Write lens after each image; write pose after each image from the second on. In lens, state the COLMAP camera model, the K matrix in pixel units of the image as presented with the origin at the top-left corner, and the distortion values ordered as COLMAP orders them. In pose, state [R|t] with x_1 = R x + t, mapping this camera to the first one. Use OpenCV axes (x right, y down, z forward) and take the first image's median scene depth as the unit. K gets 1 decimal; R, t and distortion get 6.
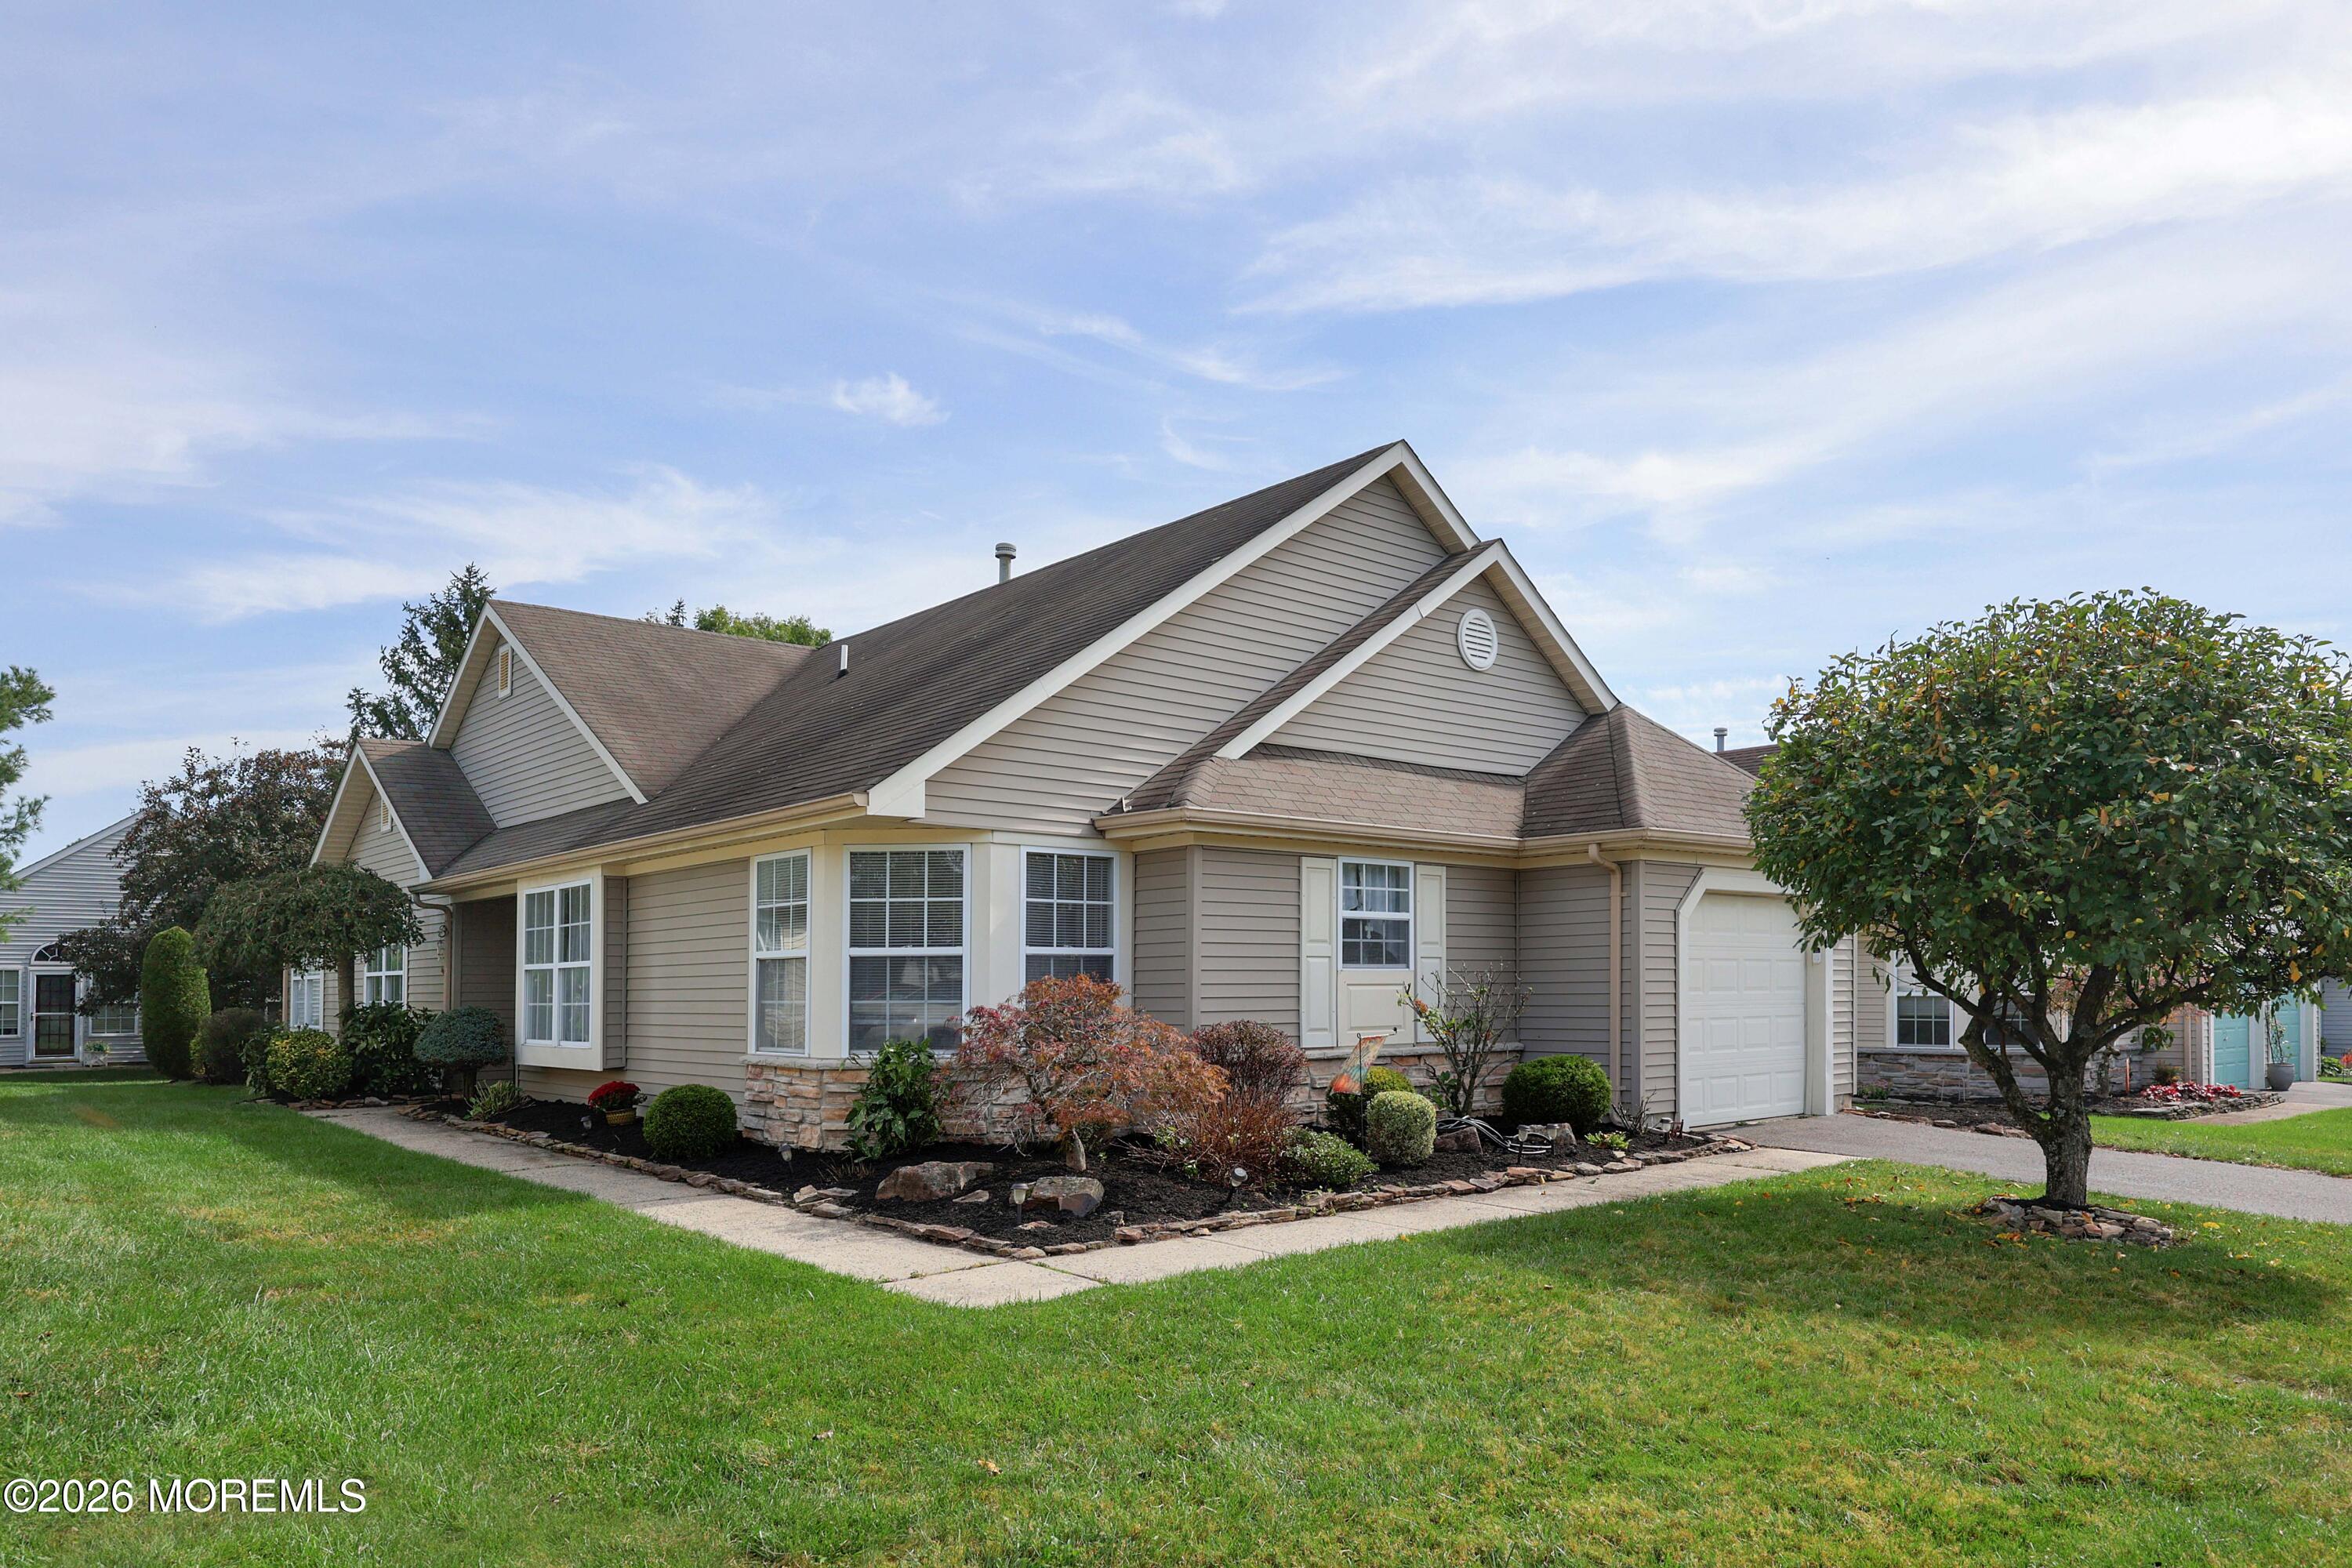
lens RADIAL K [[1595.5, 0, 1233.2], [0, 1595.5, 823.6], [0, 0, 1]] dist [-0.001376, -0.003409]
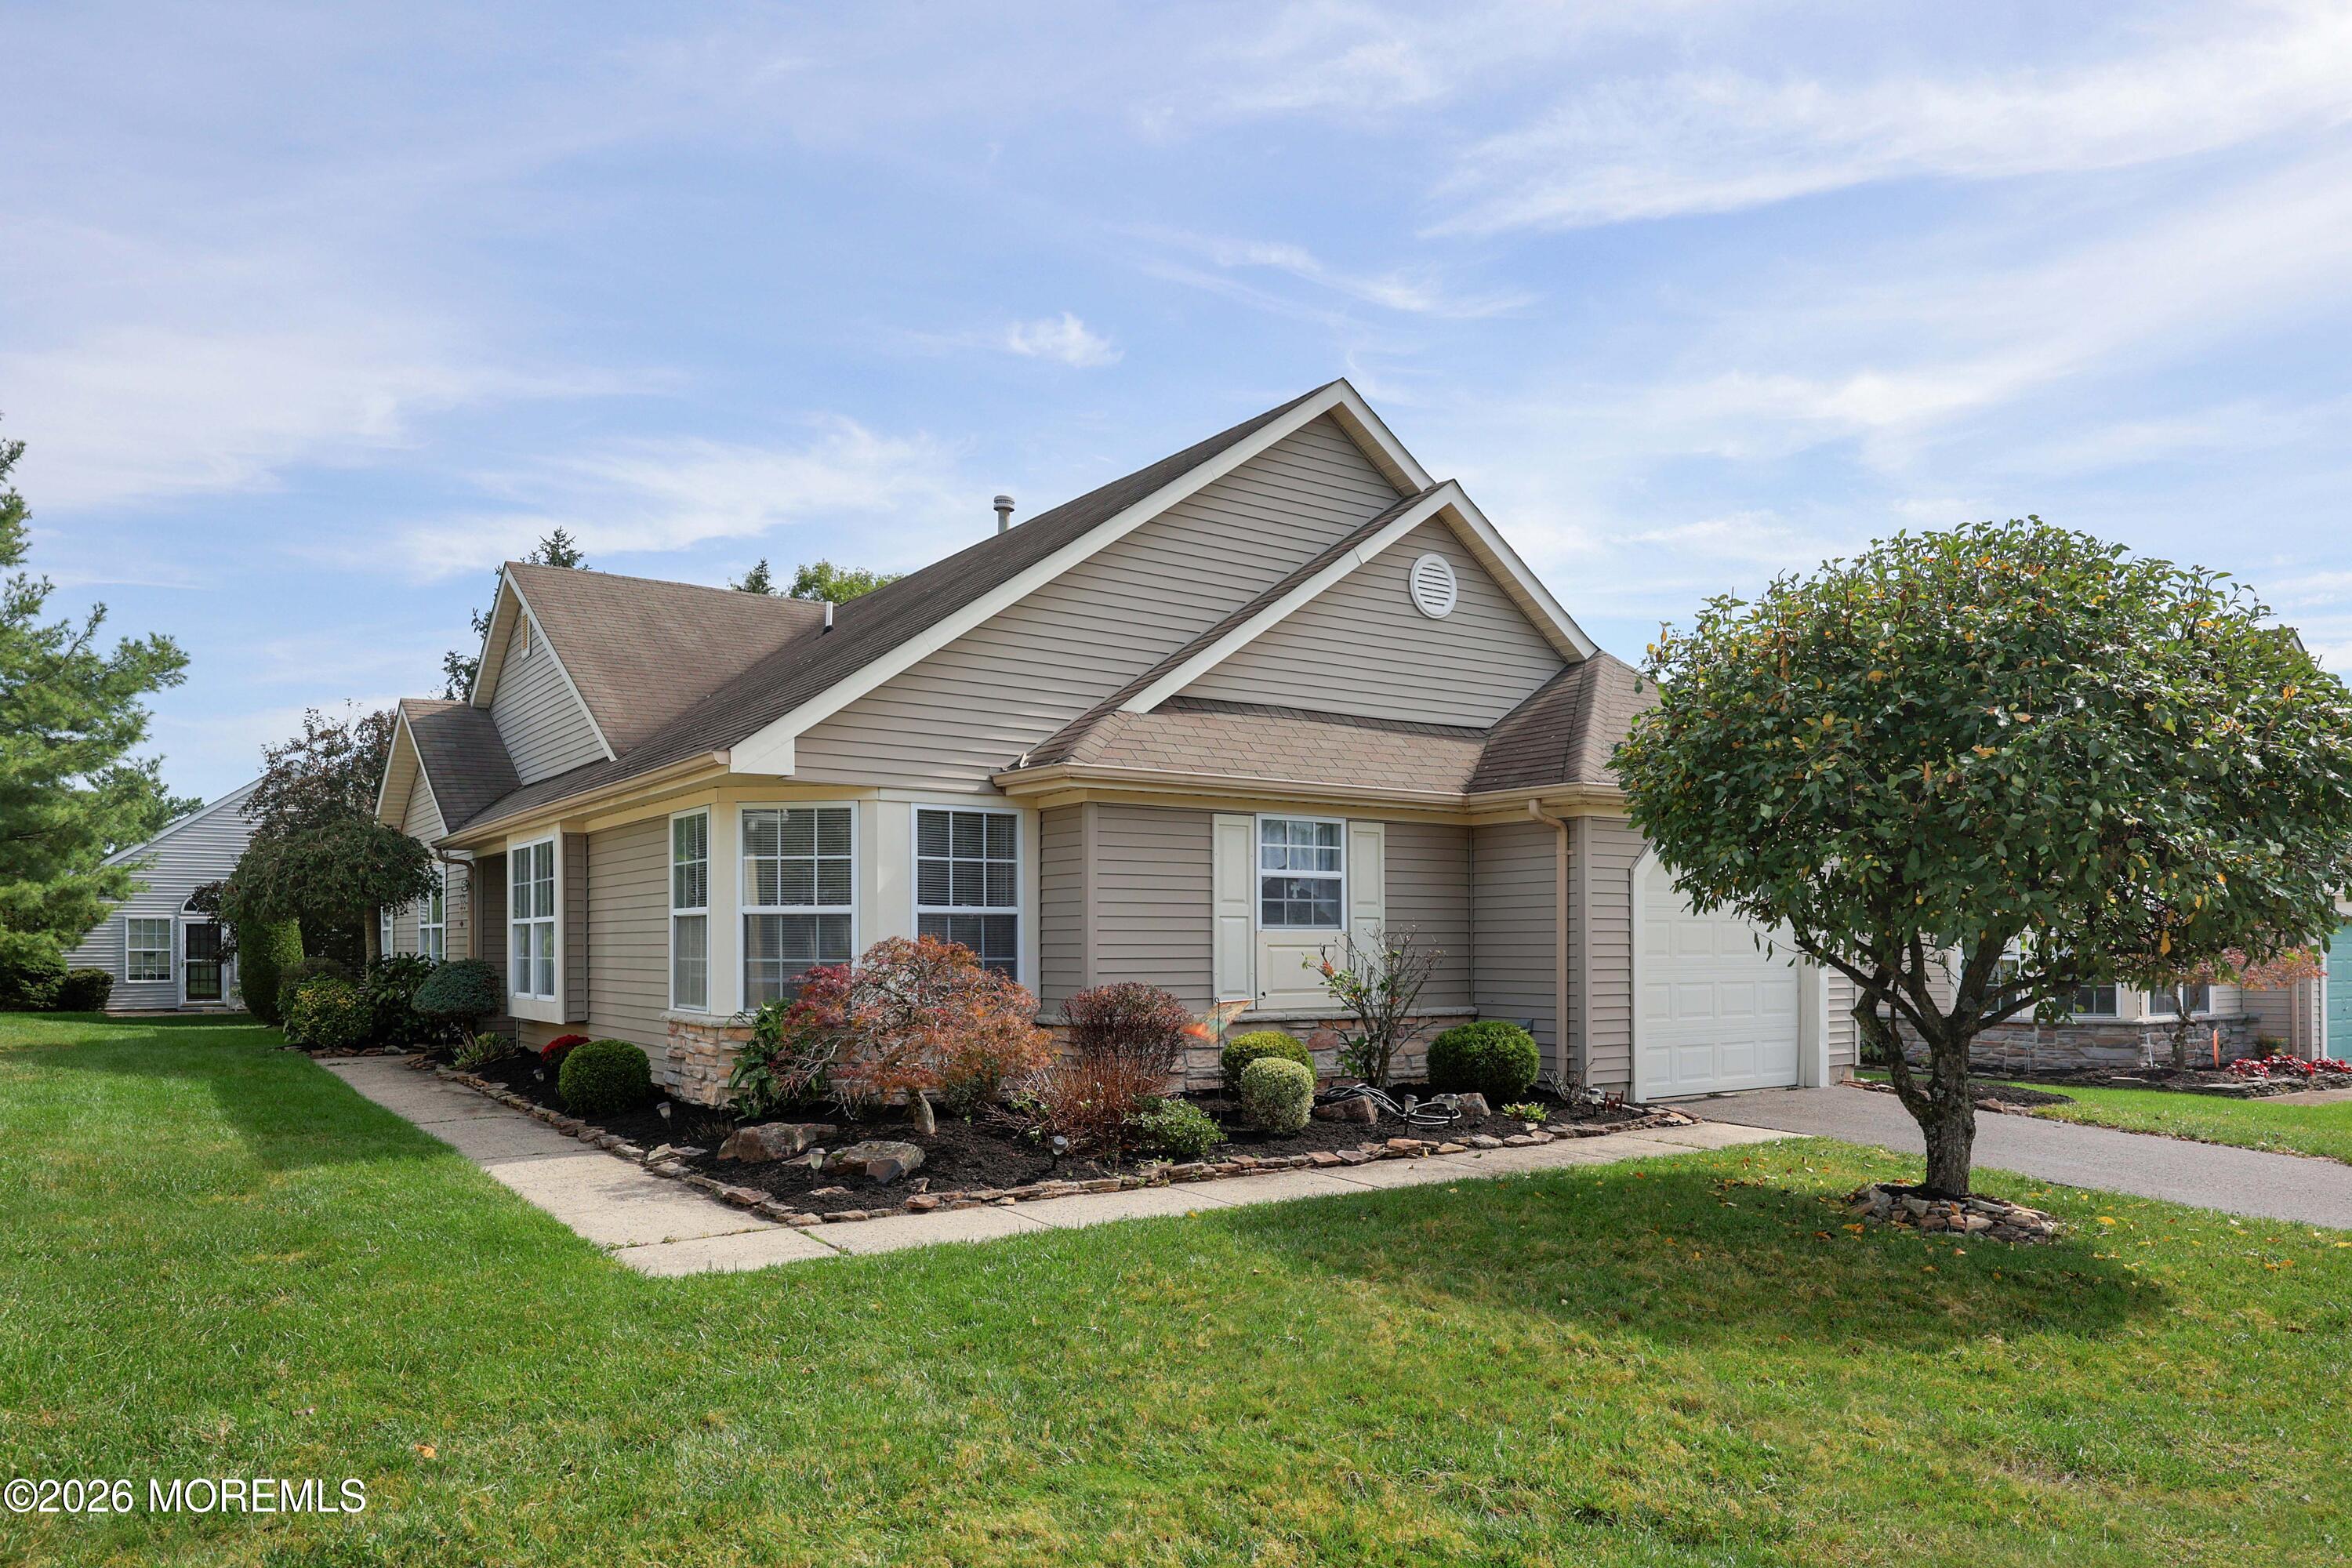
lens RADIAL K [[1611.6, 0, 1183.9], [0, 1611.6, 806.6], [0, 0, 1]] dist [-0.003694, -0.000802]
pose [[0.994565, -0.001652, -0.104108, 0.123408], [0.003556, 0.999830, 0.018111, -0.001241], [0.104060, -0.018383, 0.994401, 0.025395]]
